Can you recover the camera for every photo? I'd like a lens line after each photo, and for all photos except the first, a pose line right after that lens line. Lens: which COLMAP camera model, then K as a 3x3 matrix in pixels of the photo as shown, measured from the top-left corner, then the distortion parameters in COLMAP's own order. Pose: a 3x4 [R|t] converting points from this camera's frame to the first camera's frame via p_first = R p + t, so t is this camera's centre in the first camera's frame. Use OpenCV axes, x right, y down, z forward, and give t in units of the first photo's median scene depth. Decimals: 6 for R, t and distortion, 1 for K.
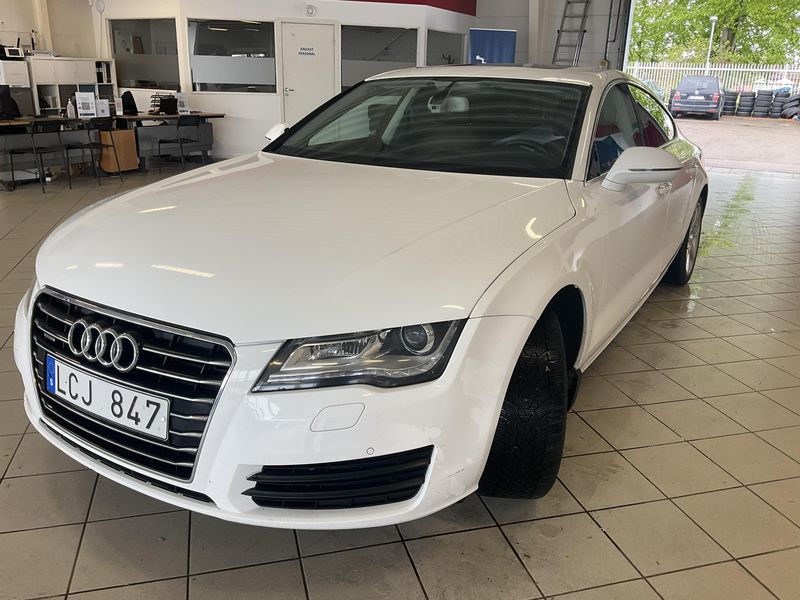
lens RADIAL K [[669.0, 0, 404.4], [0, 669.0, 296.1], [0, 0, 1]] dist [0.027357, -0.060980]
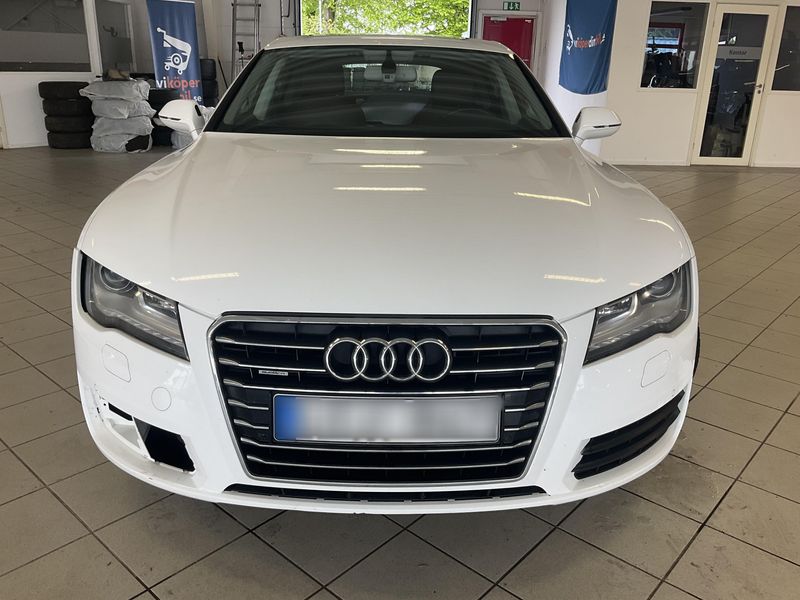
lens RADIAL K [[669.0, 0, 400.2], [0, 669.0, 298.3], [0, 0, 1]] dist [0.027357, -0.060980]
pose [[0.843255, -0.182709, 0.505508, -0.189985], [0.165732, 0.983015, 0.078835, -0.014829], [-0.511326, 0.017300, 0.859213, 0.061004]]
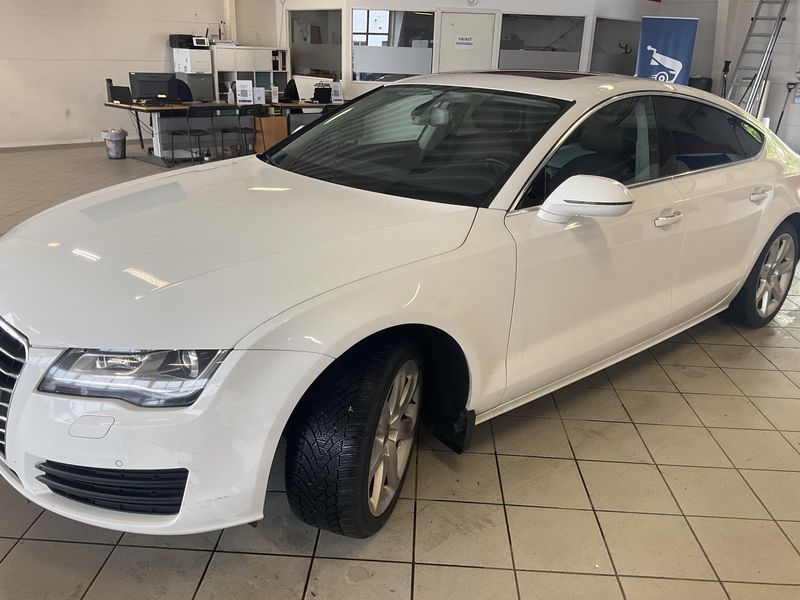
lens RADIAL K [[669.0, 0, 407.9], [0, 669.0, 301.7], [0, 0, 1]] dist [0.027357, -0.060980]
pose [[0.950253, 0.114465, -0.289683, 0.133972], [-0.105536, 0.993336, 0.046312, -0.024029], [0.293054, -0.013436, 0.956001, 0.025979]]
